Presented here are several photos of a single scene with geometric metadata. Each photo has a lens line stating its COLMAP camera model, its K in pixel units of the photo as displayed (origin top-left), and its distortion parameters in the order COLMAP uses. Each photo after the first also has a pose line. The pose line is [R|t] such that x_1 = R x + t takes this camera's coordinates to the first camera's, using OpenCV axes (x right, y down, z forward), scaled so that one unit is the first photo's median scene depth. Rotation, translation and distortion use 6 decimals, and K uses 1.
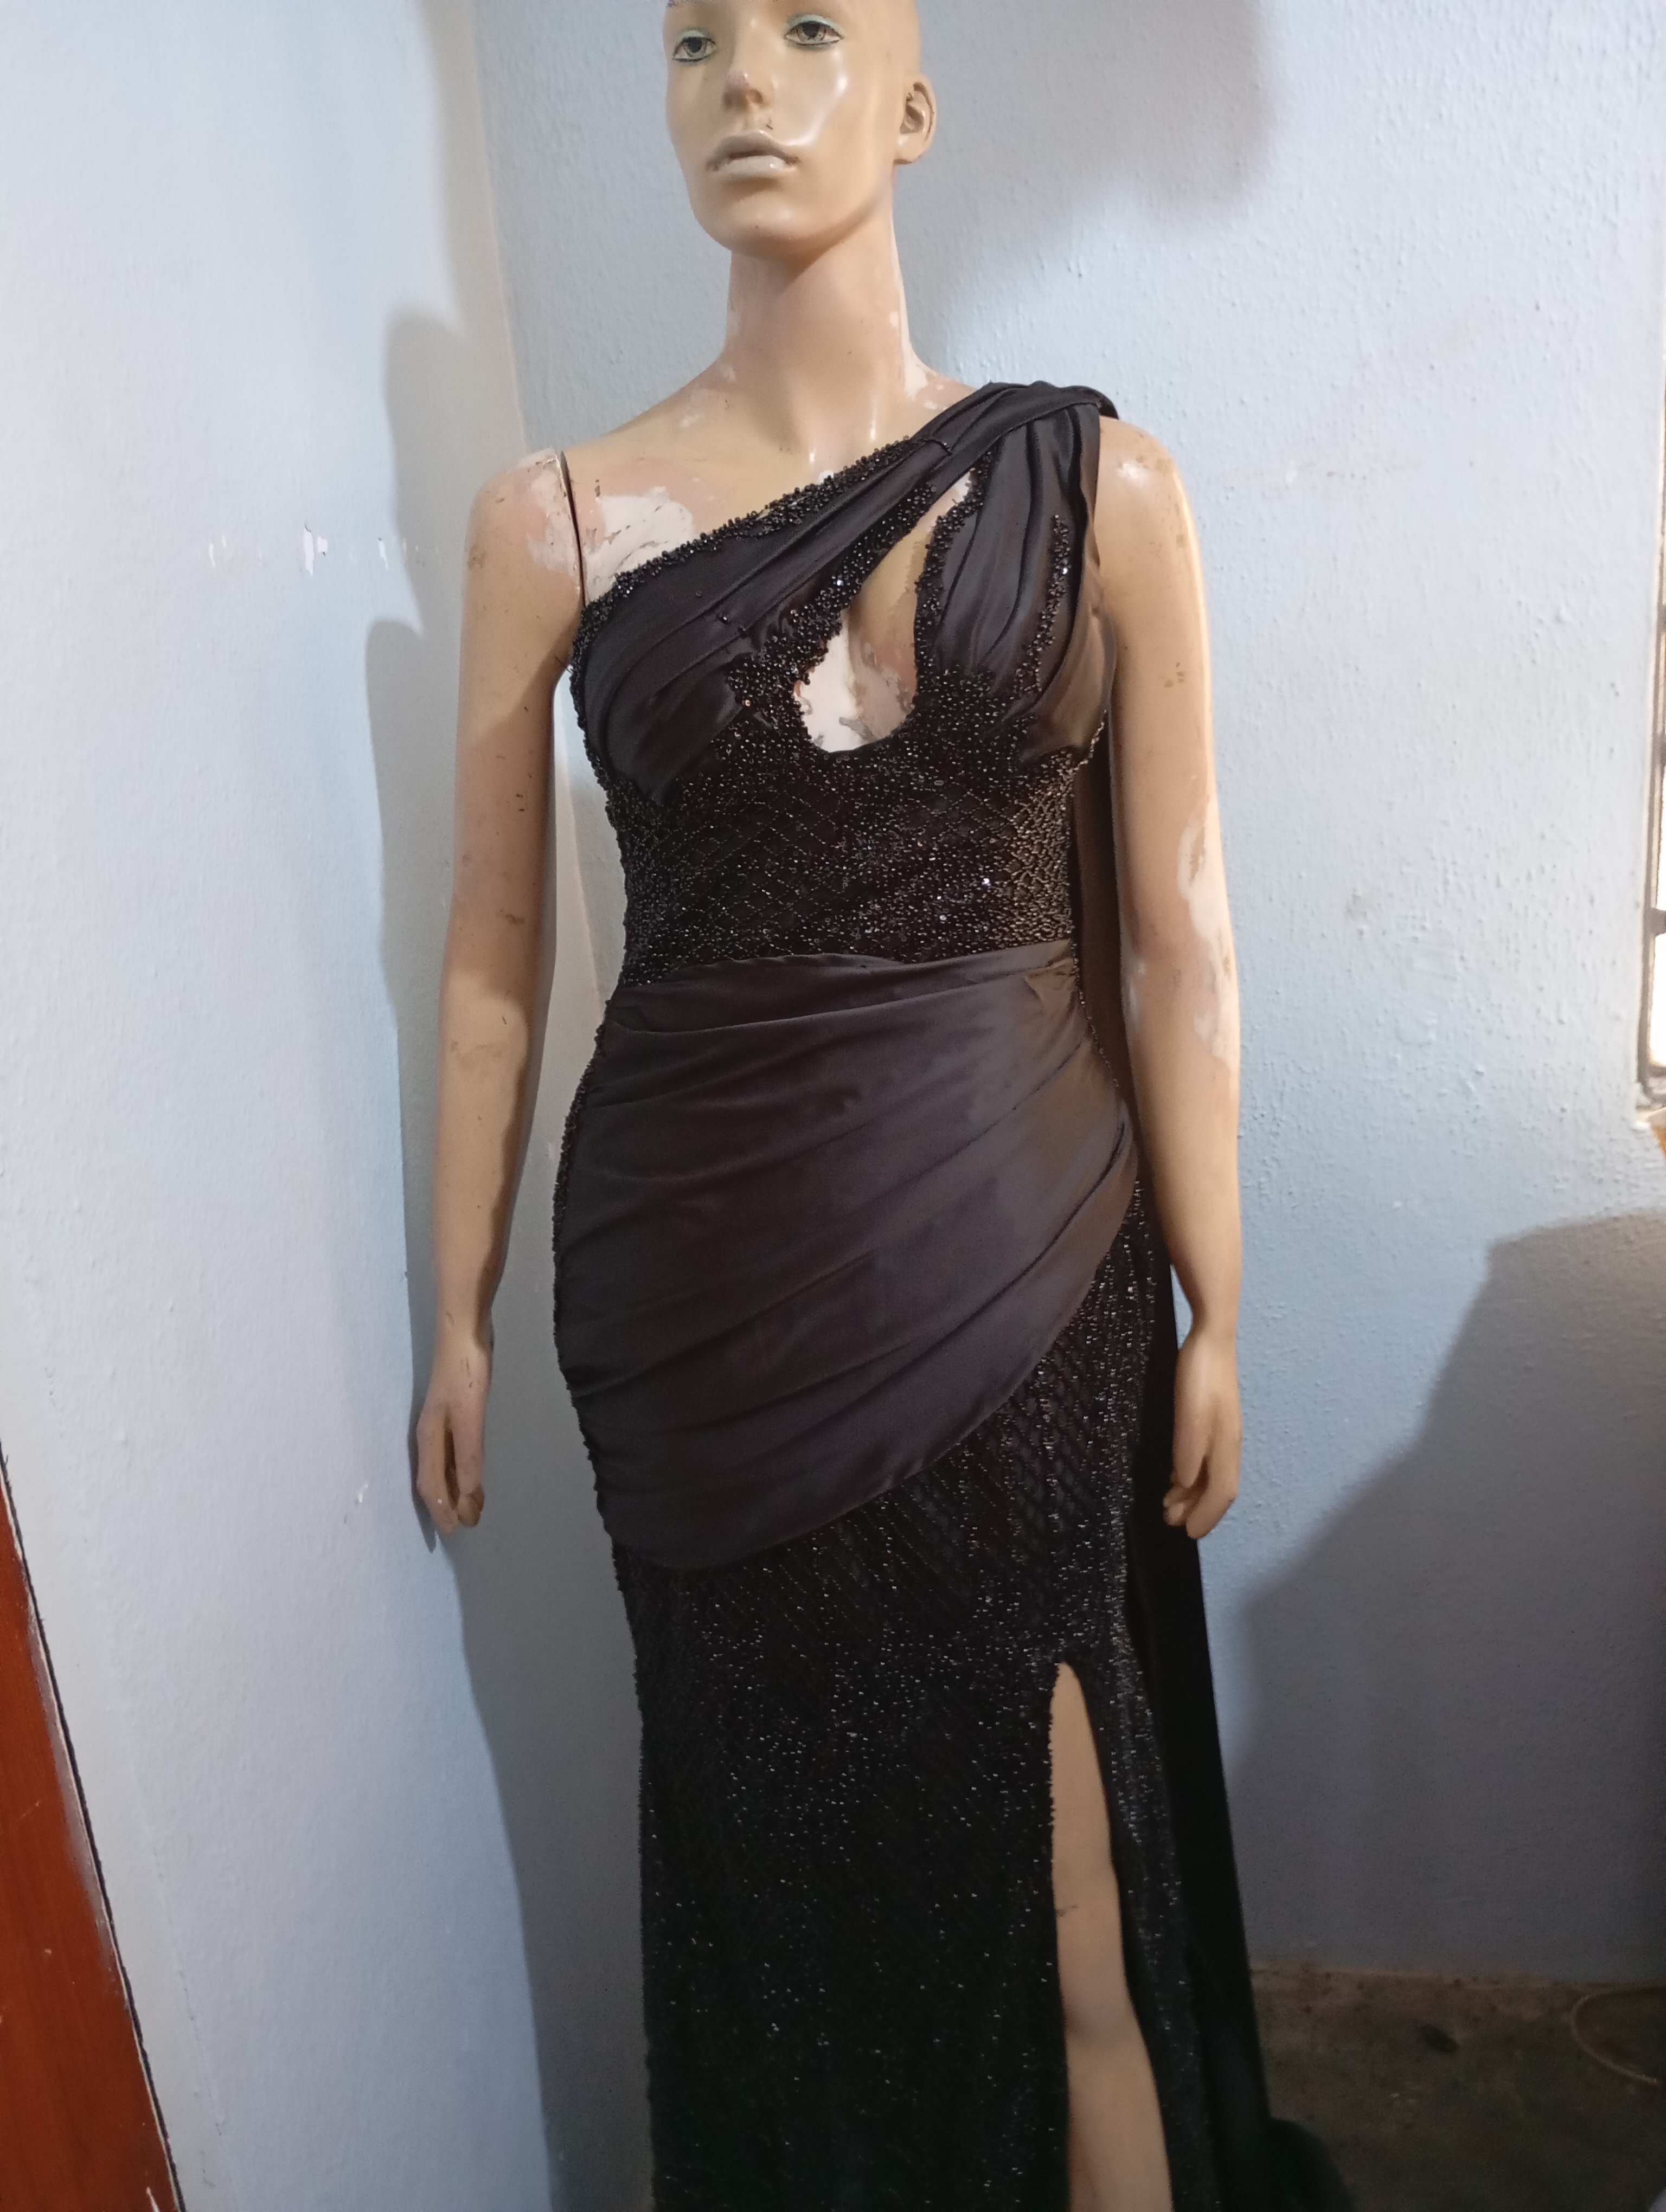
lens RADIAL K [[1798.9, 0, 835.6], [0, 1798.9, 1099.5], [0, 0, 1]] dist [0.036434, -0.065875]
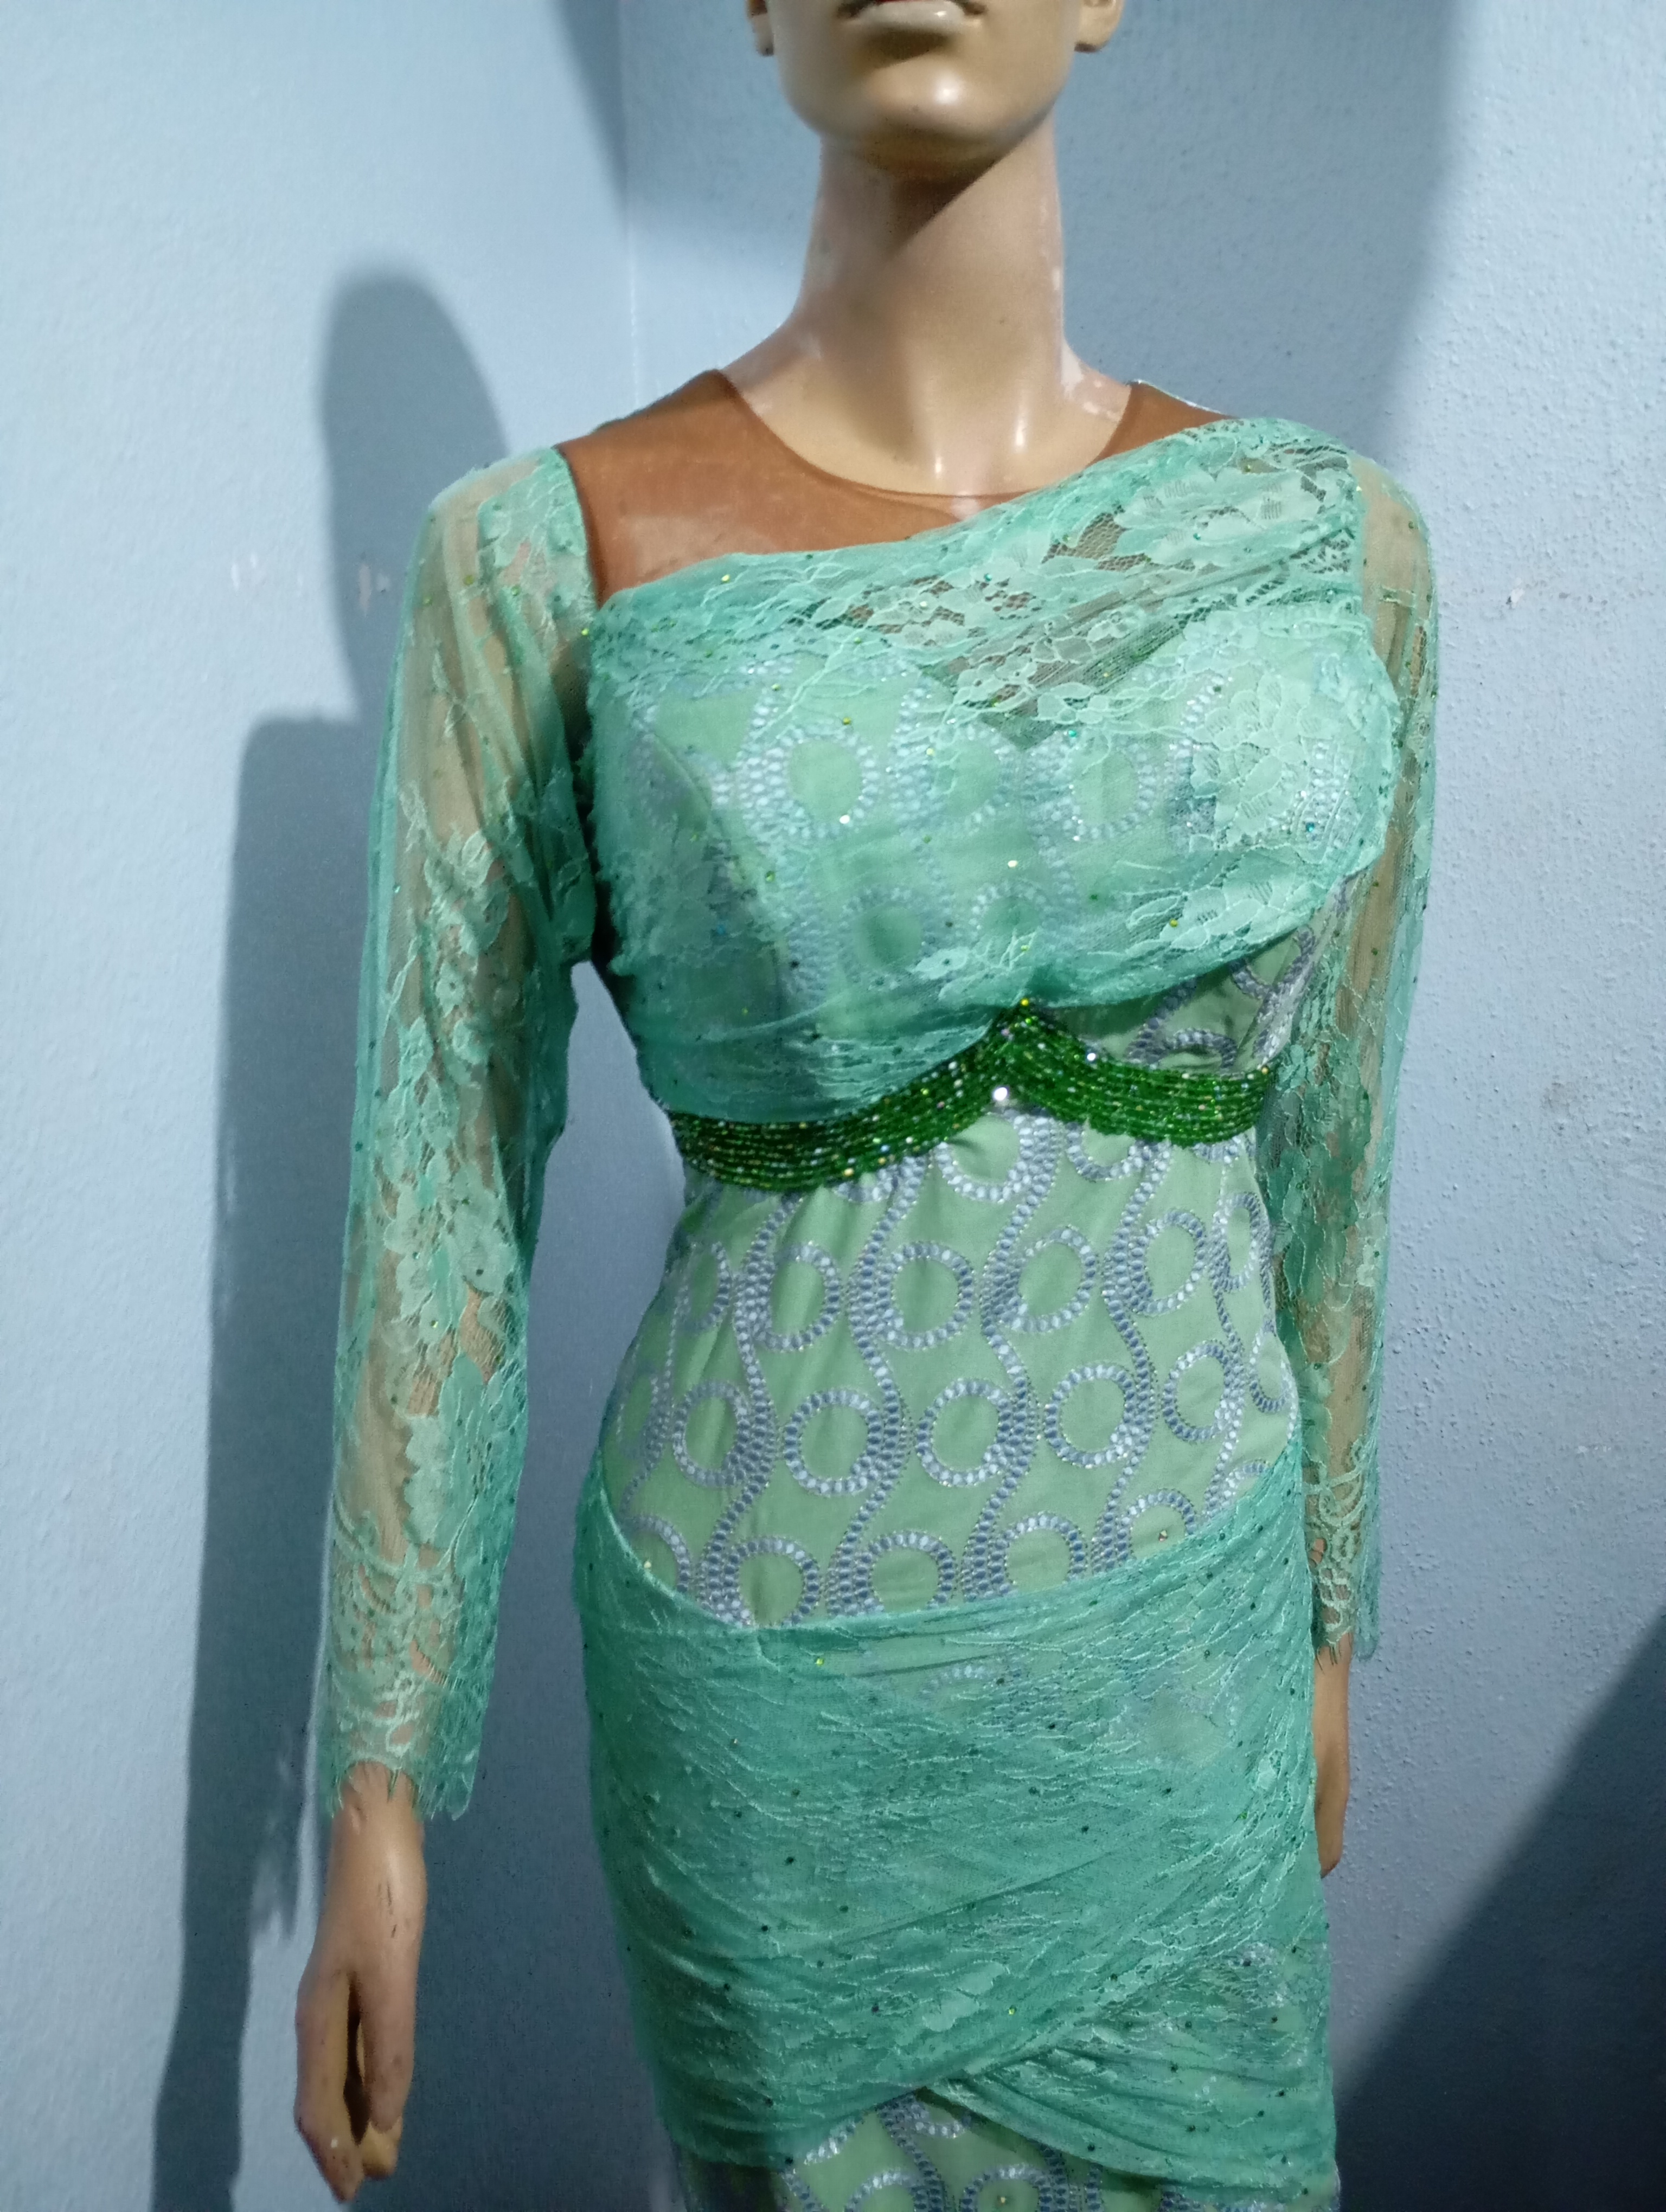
lens RADIAL K [[1798.9, 0, 832.2], [0, 1798.9, 1107.6], [0, 0, 1]] dist [0.036434, -0.065875]
pose [[0.994994, 0.082802, -0.055947, -0.004158], [-0.086208, 0.994377, -0.061506, -0.020826], [0.050539, 0.066021, 0.996538, 0.138933]]
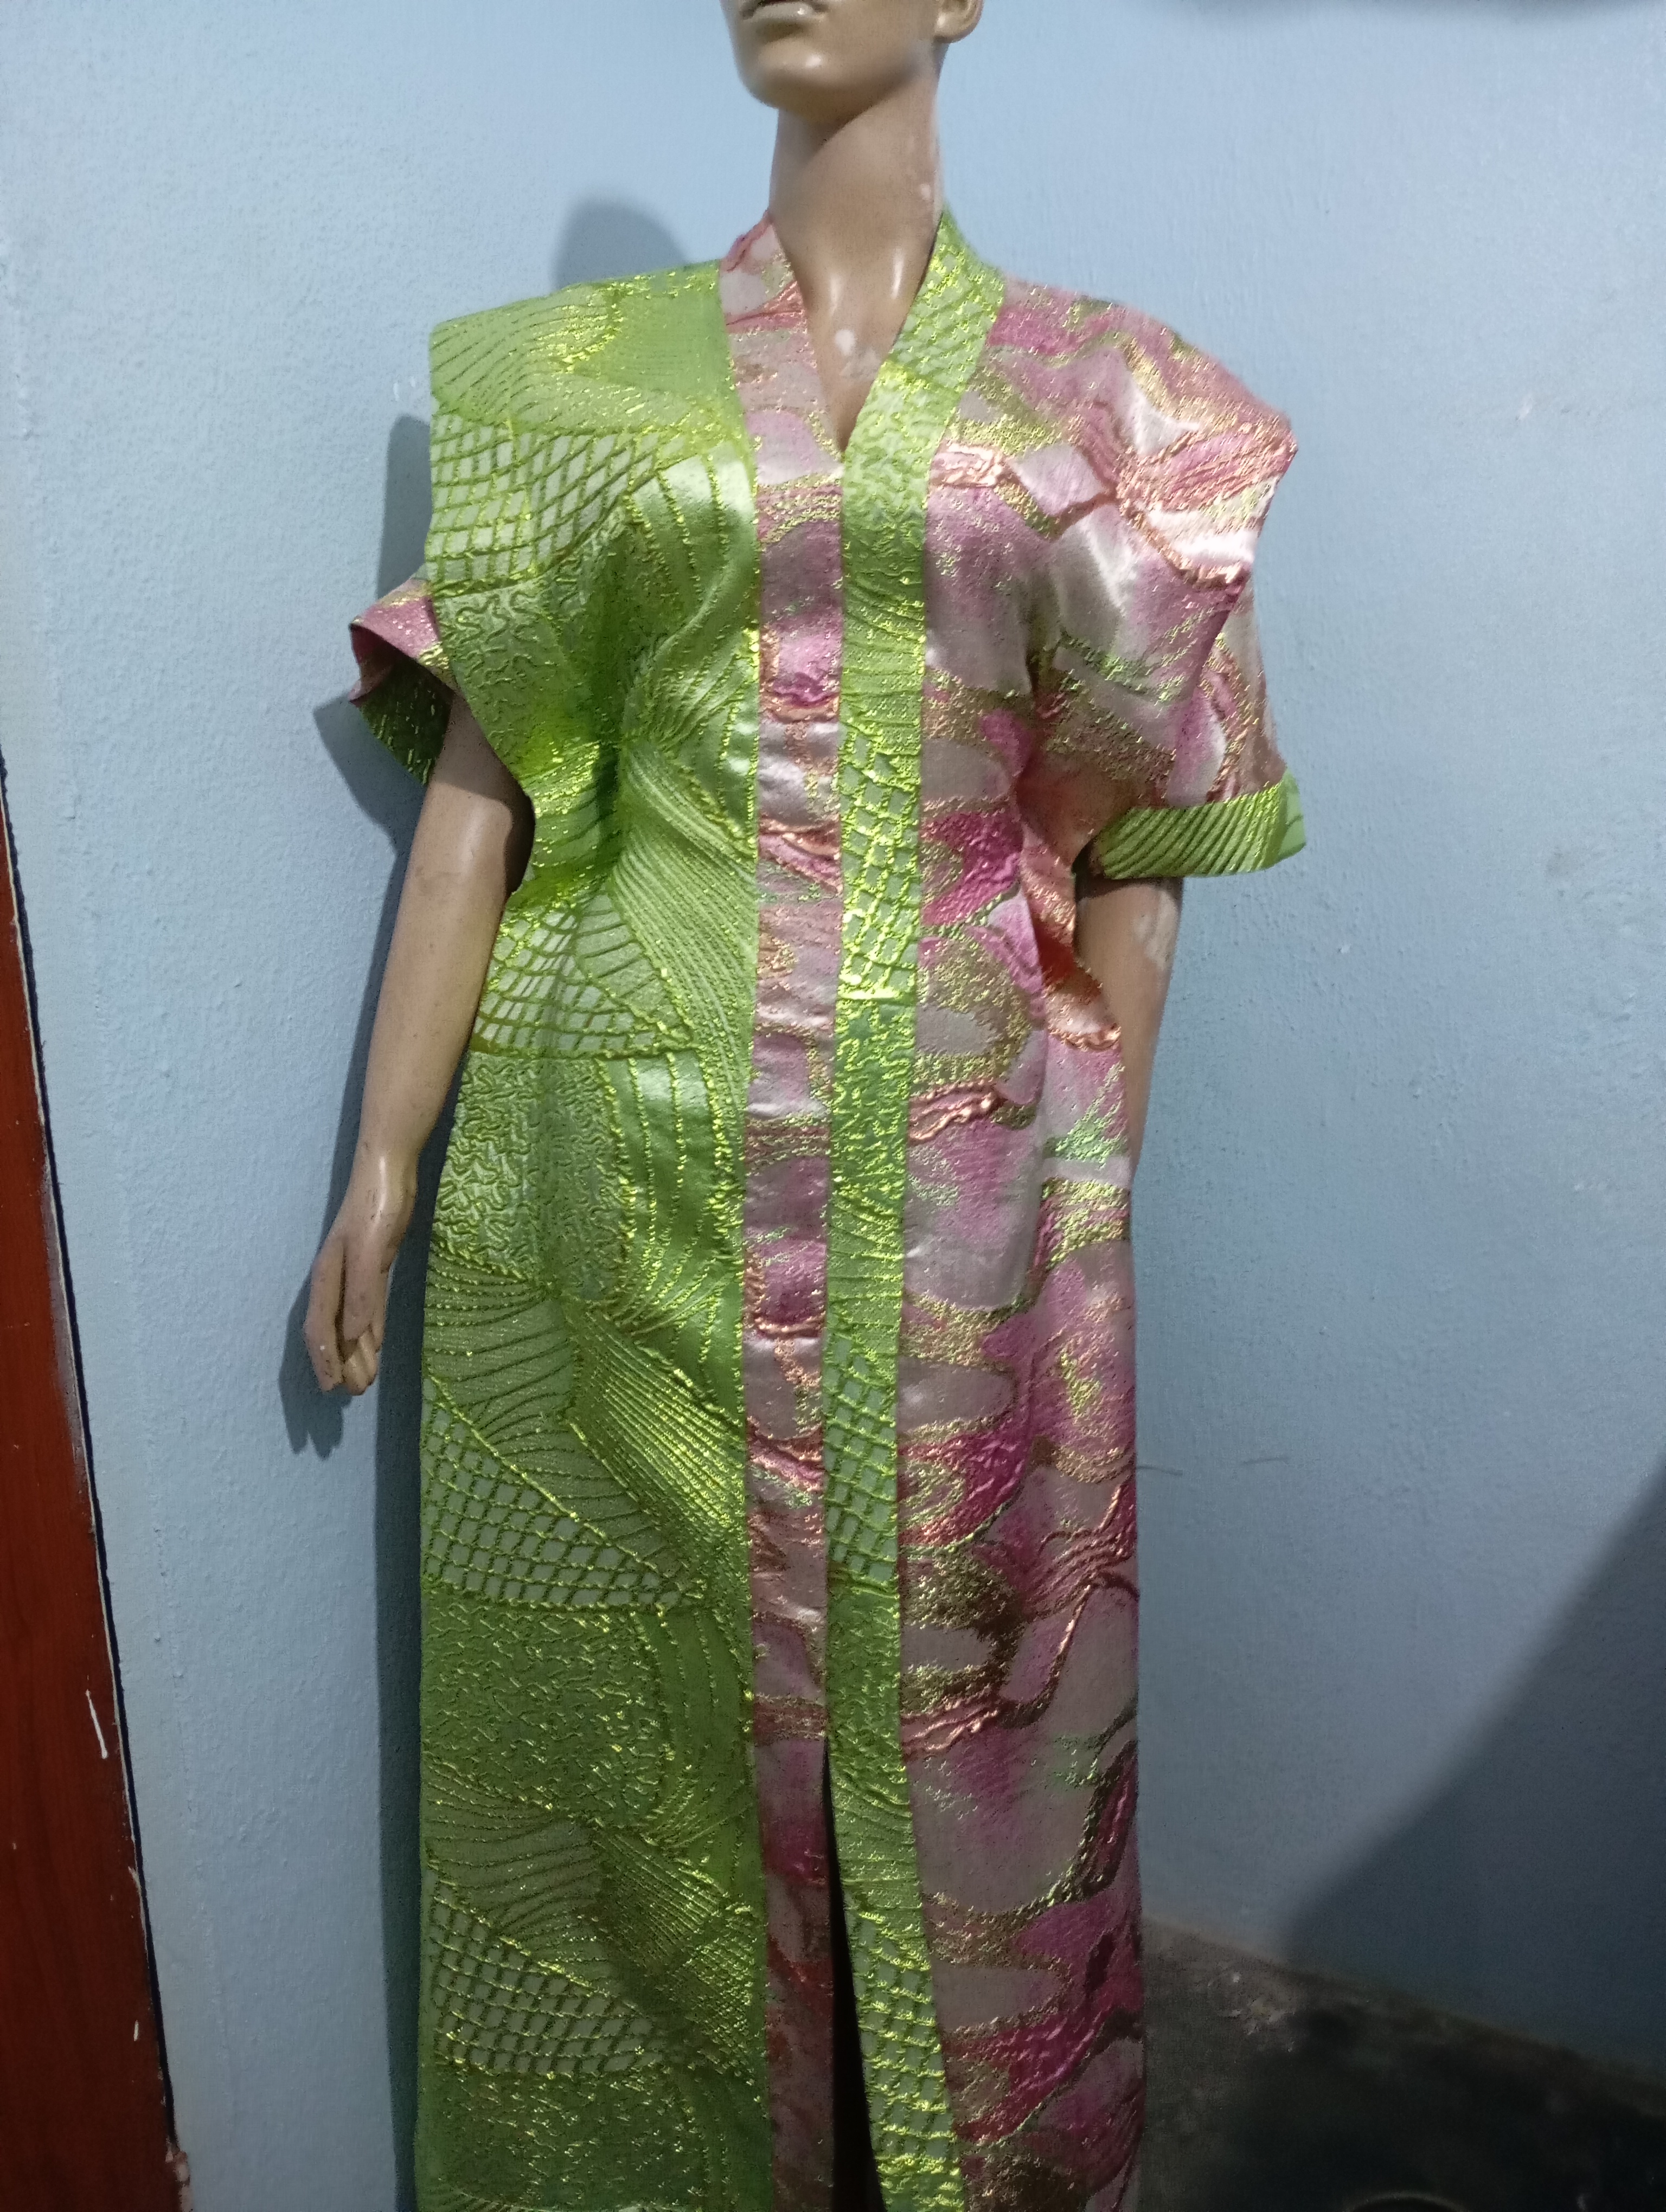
lens RADIAL K [[1798.9, 0, 850.4], [0, 1798.9, 1108.9], [0, 0, 1]] dist [0.036434, -0.065875]
pose [[0.946340, 0.139589, -0.291472, 0.240544], [-0.149738, 0.988644, -0.012692, 0.094782], [0.286391, 0.055655, 0.956495, -0.021301]]
